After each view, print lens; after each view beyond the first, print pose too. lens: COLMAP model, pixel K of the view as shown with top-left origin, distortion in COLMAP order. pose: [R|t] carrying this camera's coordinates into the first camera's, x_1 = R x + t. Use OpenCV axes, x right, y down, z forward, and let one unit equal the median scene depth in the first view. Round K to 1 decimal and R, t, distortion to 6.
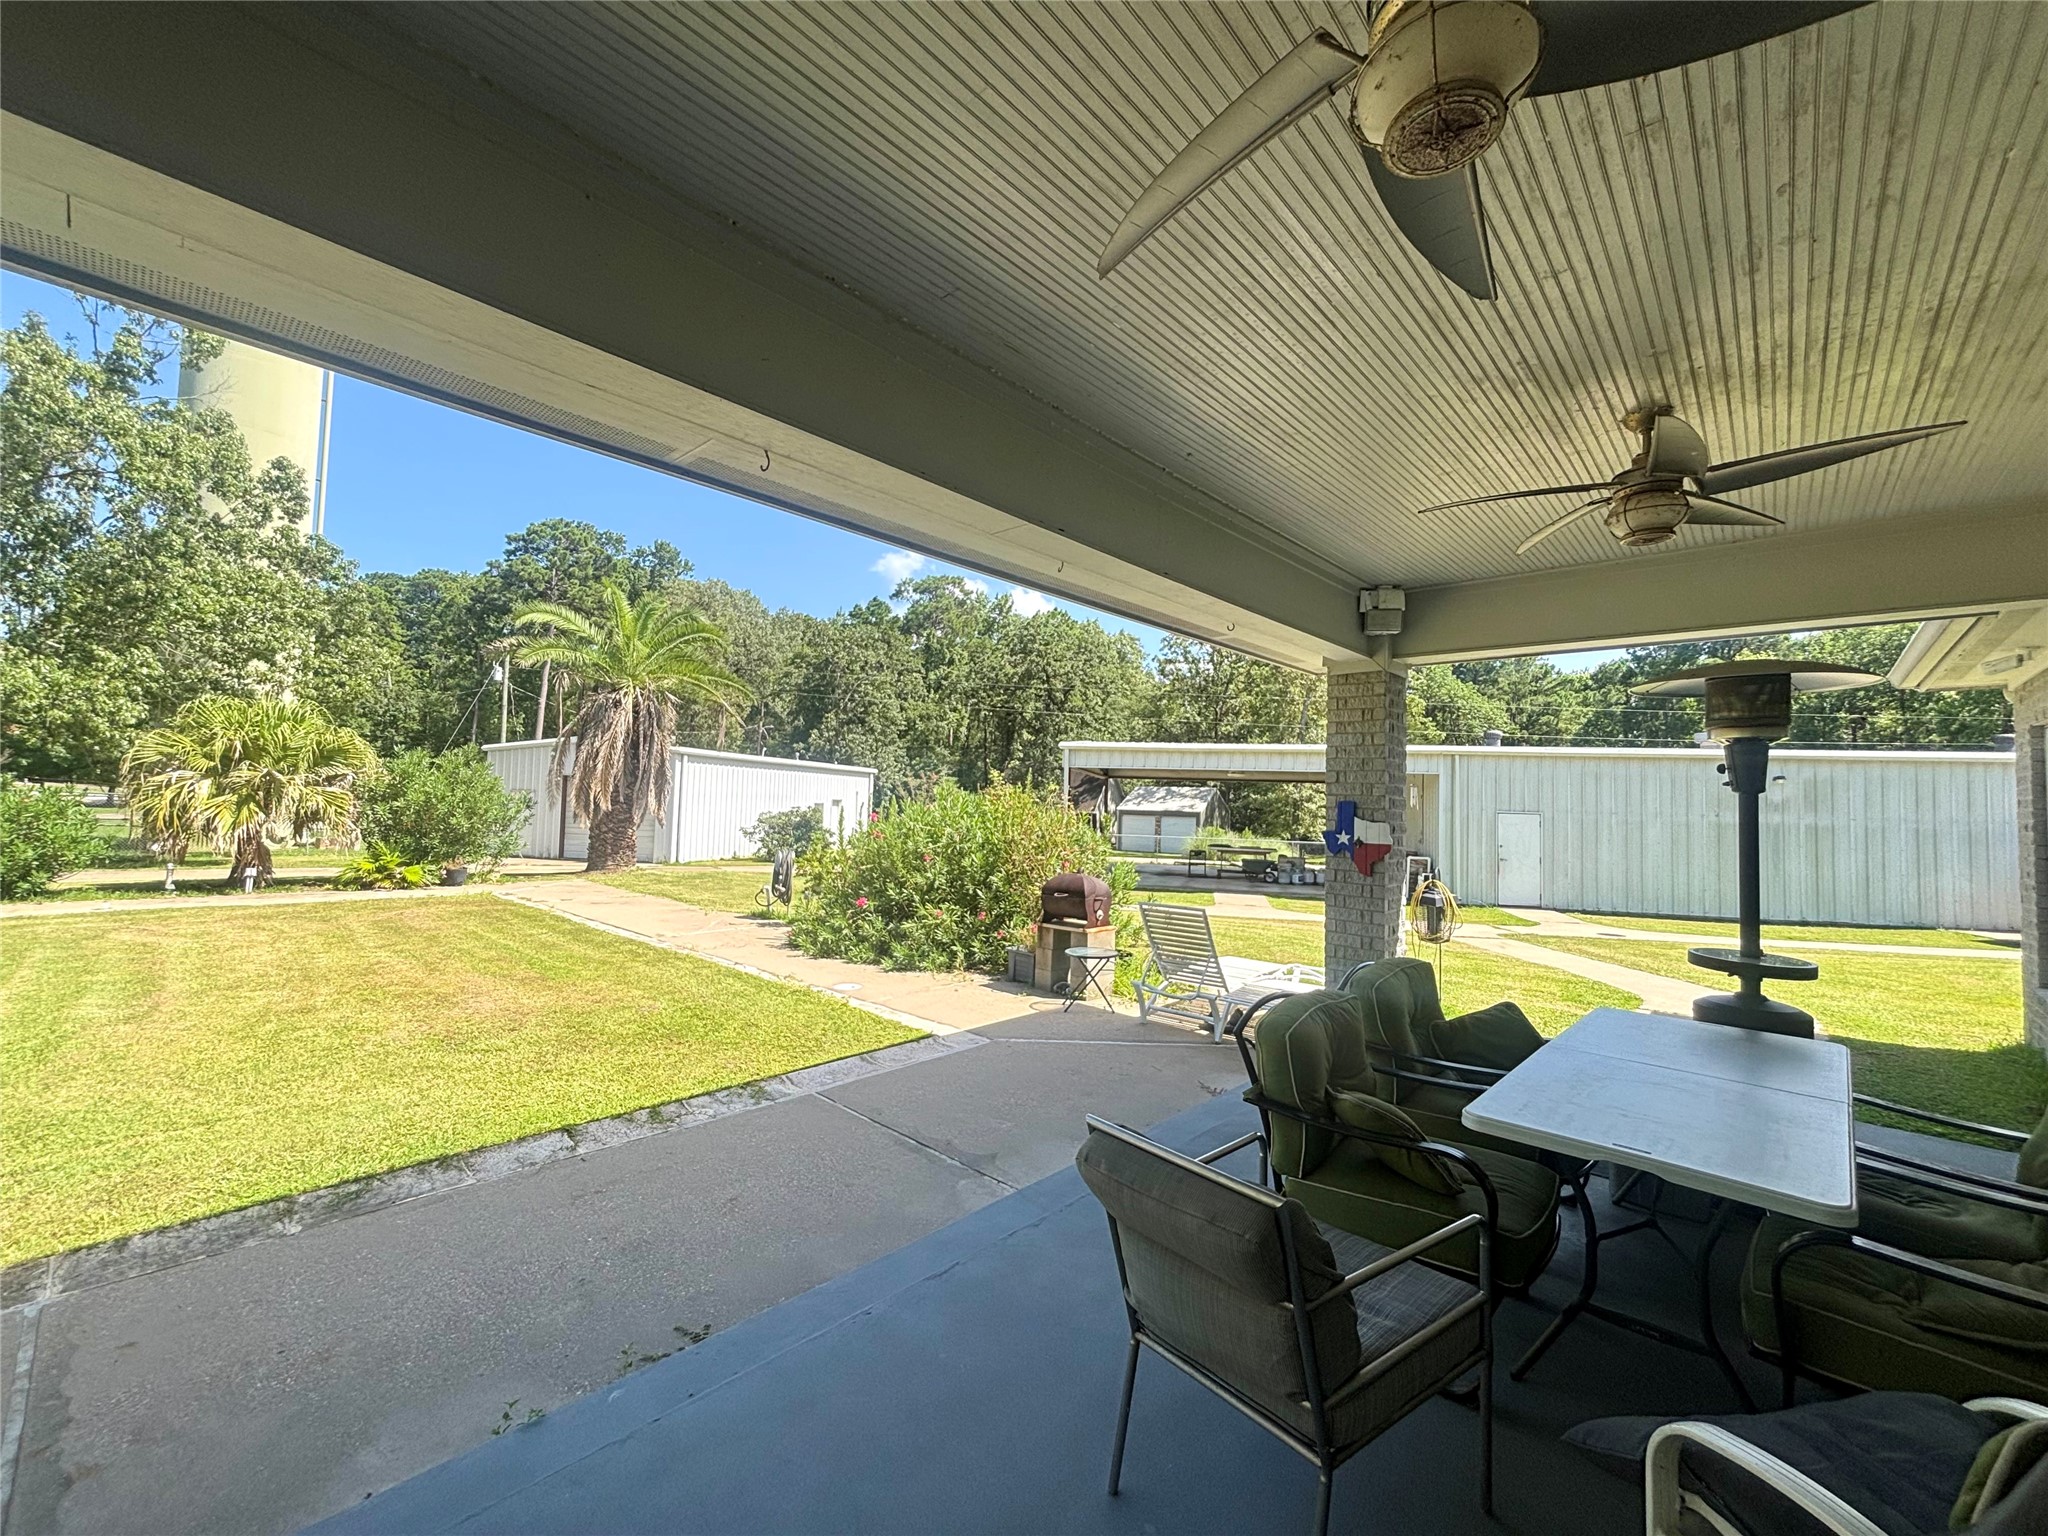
lens RADIAL K [[827.3, 0, 1024.0], [0, 827.3, 768.0], [0, 0, 1]] dist [0.000711, -0.000334]
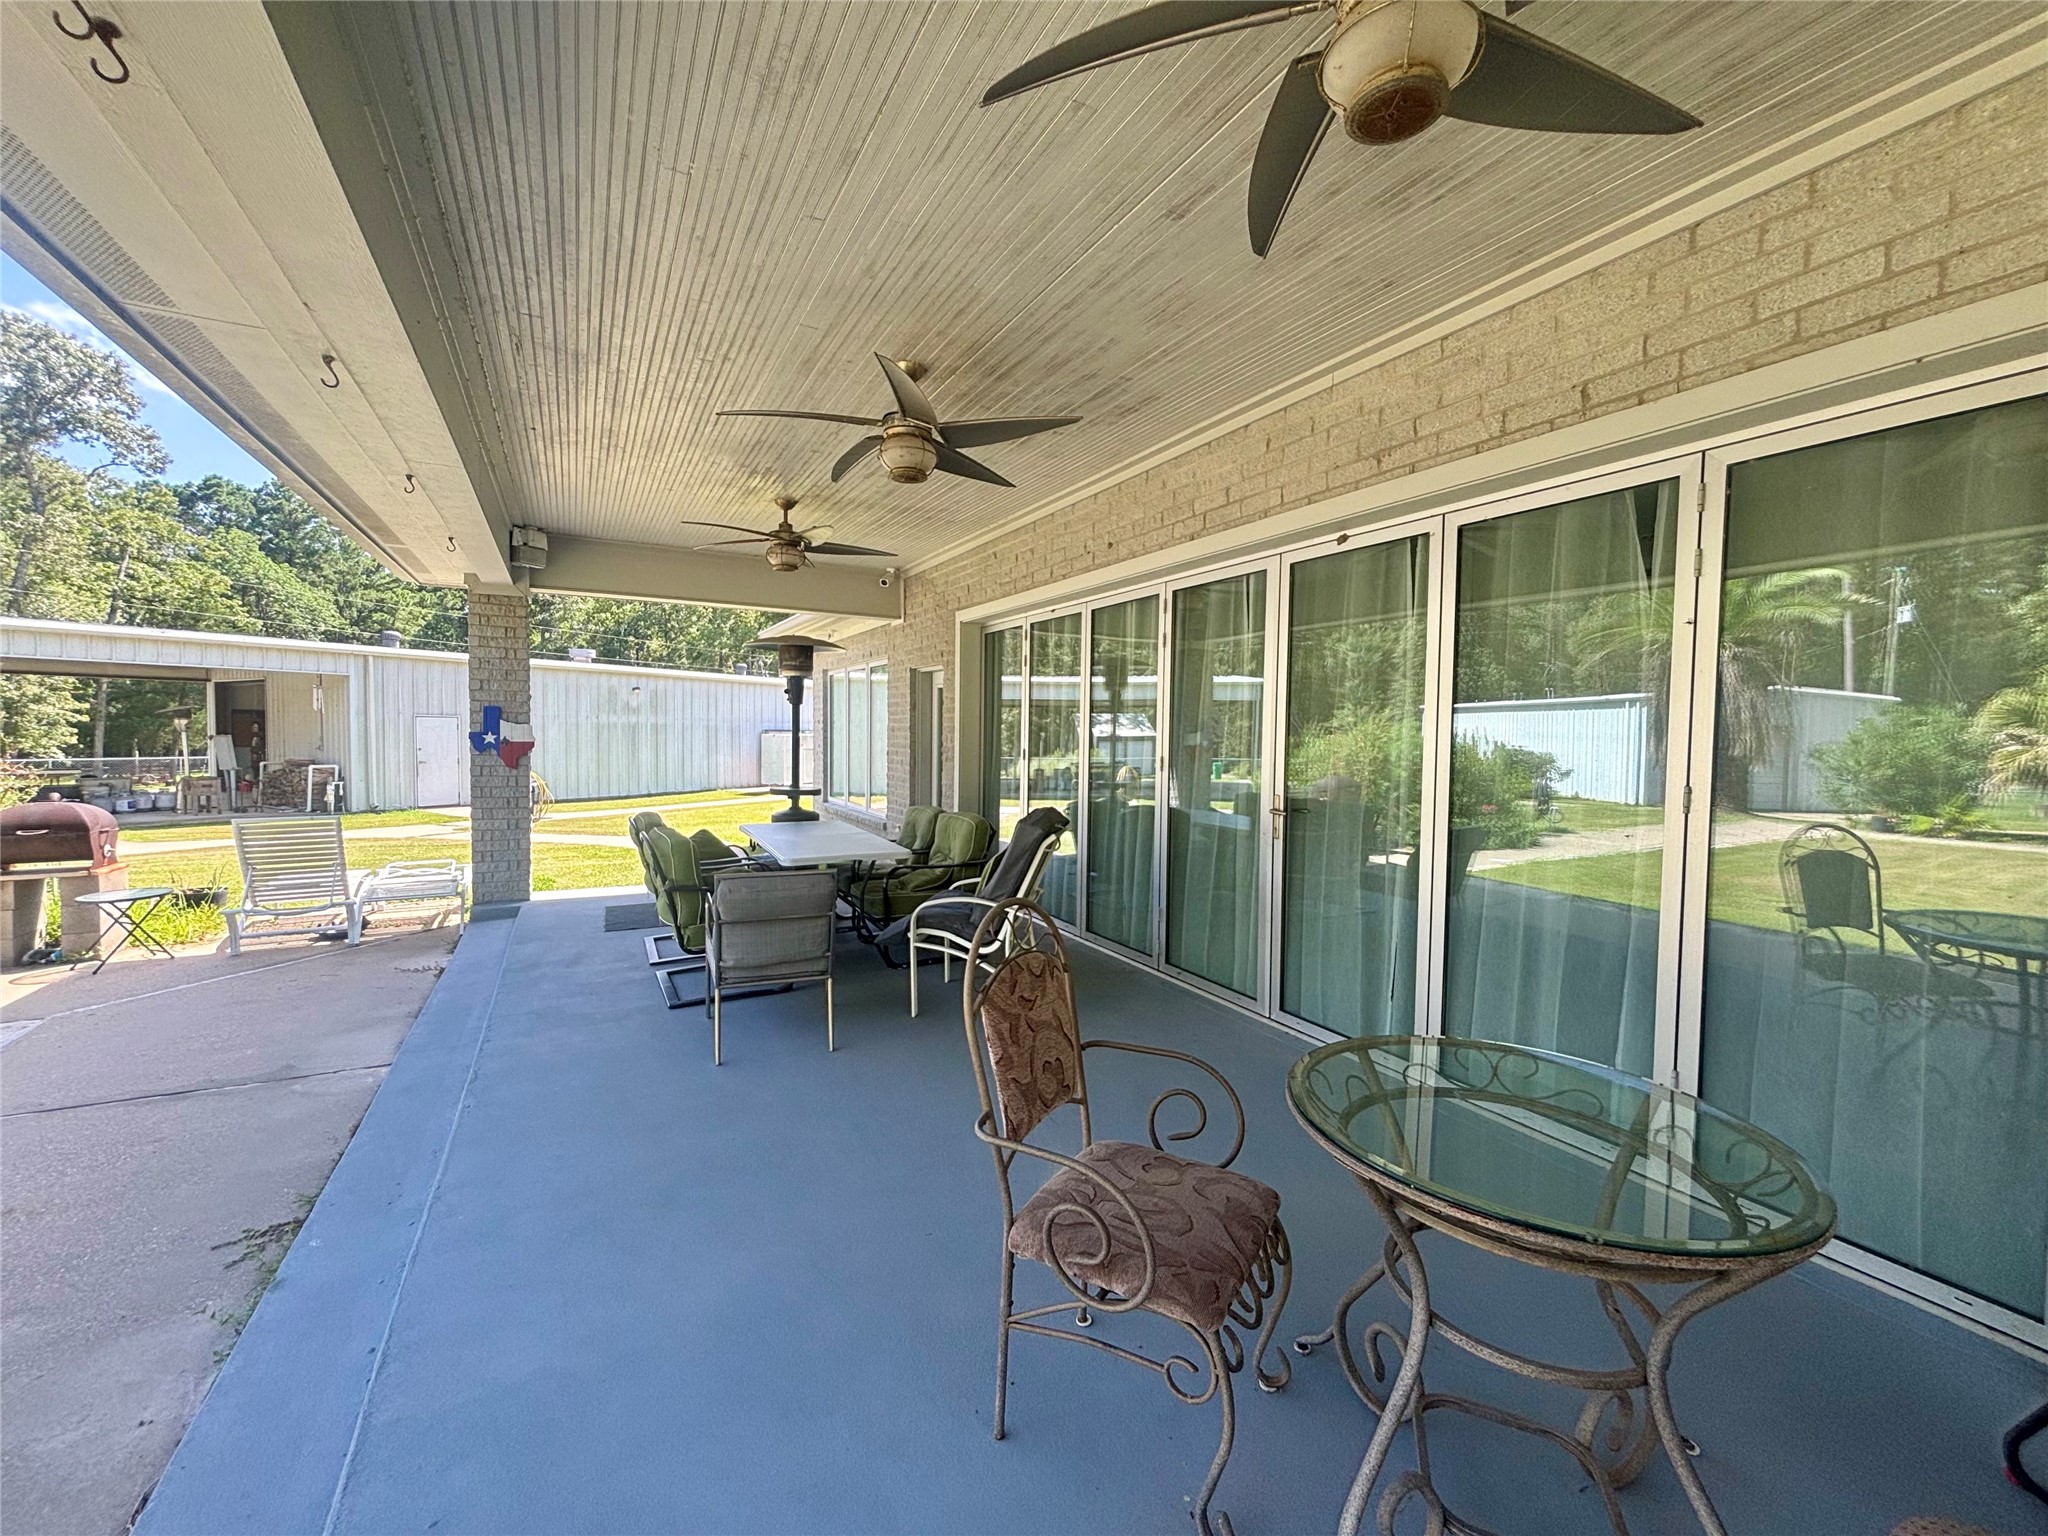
lens RADIAL K [[827.3, 0, 1024.0], [0, 827.3, 768.0], [0, 0, 1]] dist [0.000711, -0.000334]
pose [[0.325040, -0.066875, 0.943333, -0.212946], [-0.043723, 0.995367, 0.085629, -0.002492], [-0.944689, -0.069079, 0.320610, -0.037426]]
